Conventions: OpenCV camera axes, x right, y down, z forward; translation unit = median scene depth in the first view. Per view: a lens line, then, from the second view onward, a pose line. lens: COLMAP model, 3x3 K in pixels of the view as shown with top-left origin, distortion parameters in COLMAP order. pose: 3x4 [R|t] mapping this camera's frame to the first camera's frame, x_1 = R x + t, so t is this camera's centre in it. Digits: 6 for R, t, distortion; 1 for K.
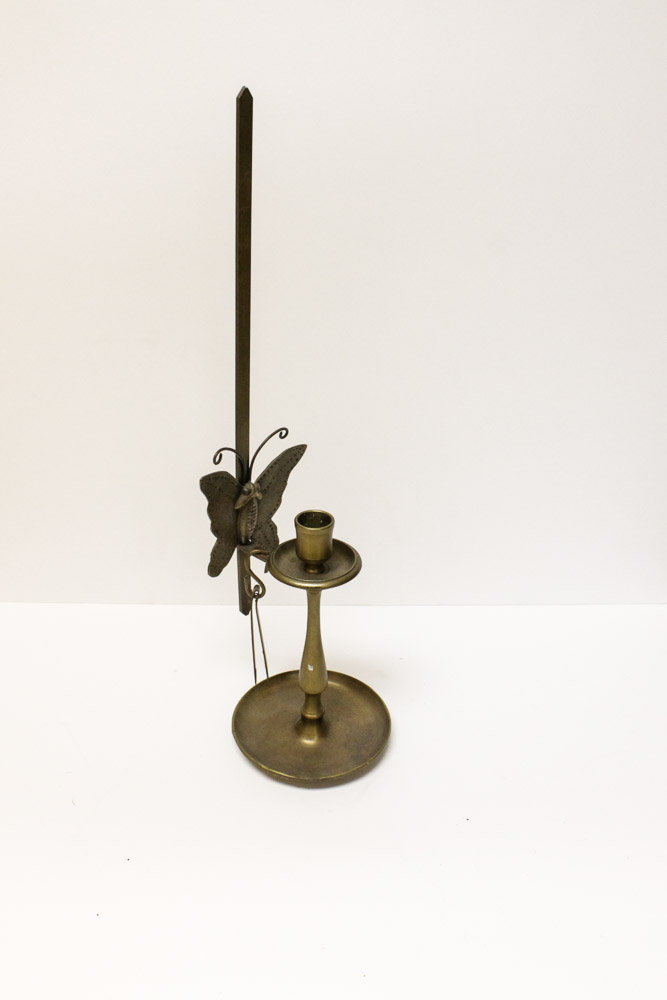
lens RADIAL K [[1001.6, 0, 334.7], [0, 1001.6, 500.5], [0, 0, 1]] dist [-0.064877, 0.000000]
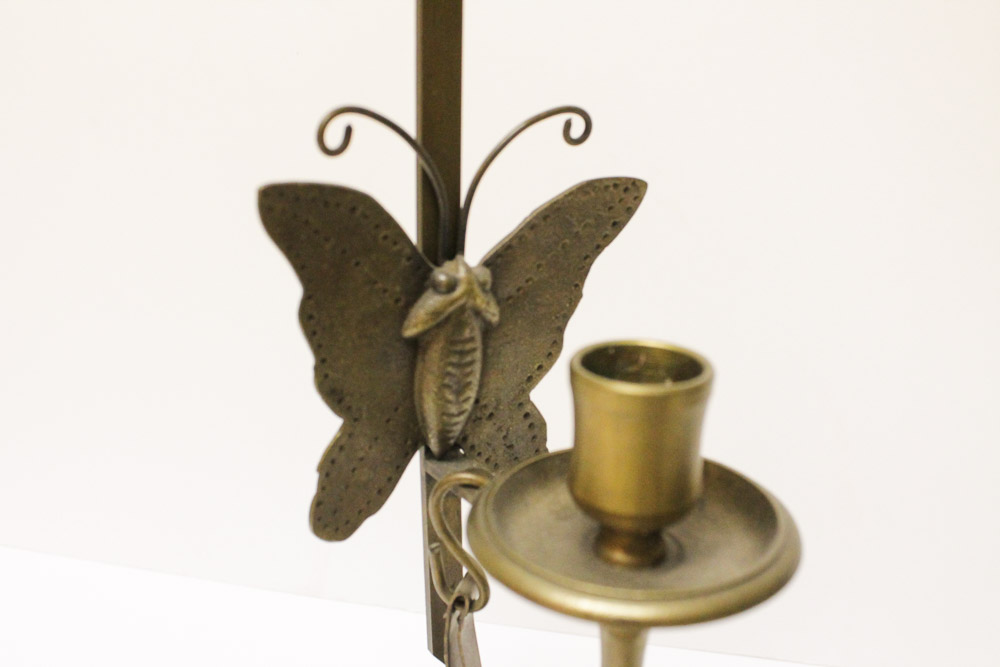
lens RADIAL K [[1001.6, 0, 502.8], [0, 1001.6, 326.2], [0, 0, 1]] dist [-0.064877, 0.000000]
pose [[0.973744, 0.068688, -0.217037, 0.001697], [-0.105565, 0.980933, -0.163176, 0.055102], [0.201691, 0.181803, 0.962428, 0.692736]]
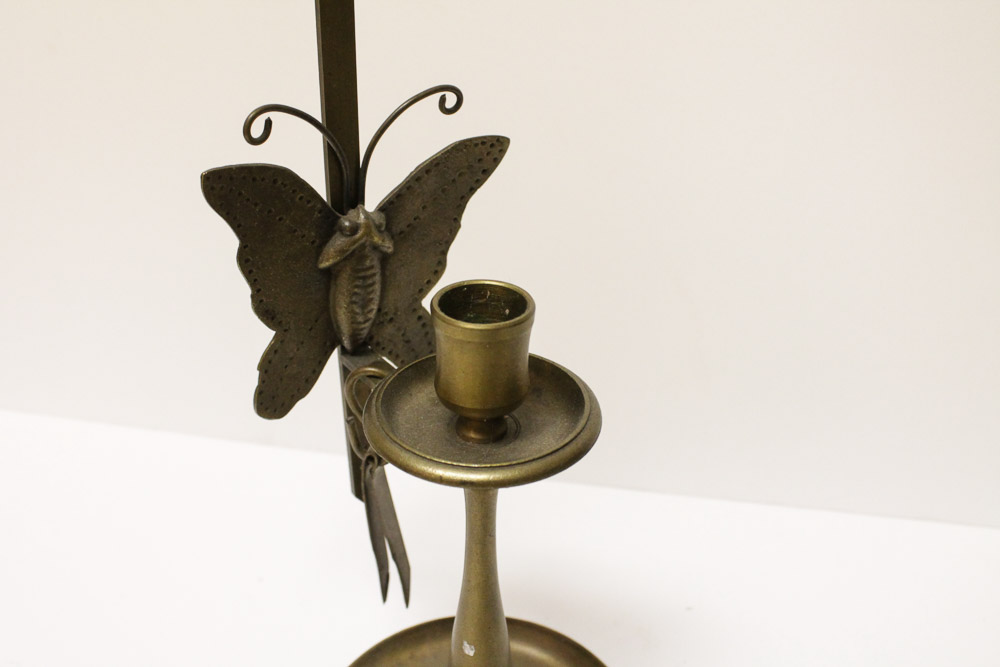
lens RADIAL K [[1001.6, 0, 497.1], [0, 1001.6, 333.9], [0, 0, 1]] dist [-0.064877, 0.000000]
pose [[0.982202, 0.093950, -0.162640, 0.046877], [-0.092350, 0.995575, 0.017385, 0.022409], [0.163554, -0.002056, 0.986532, 0.590486]]
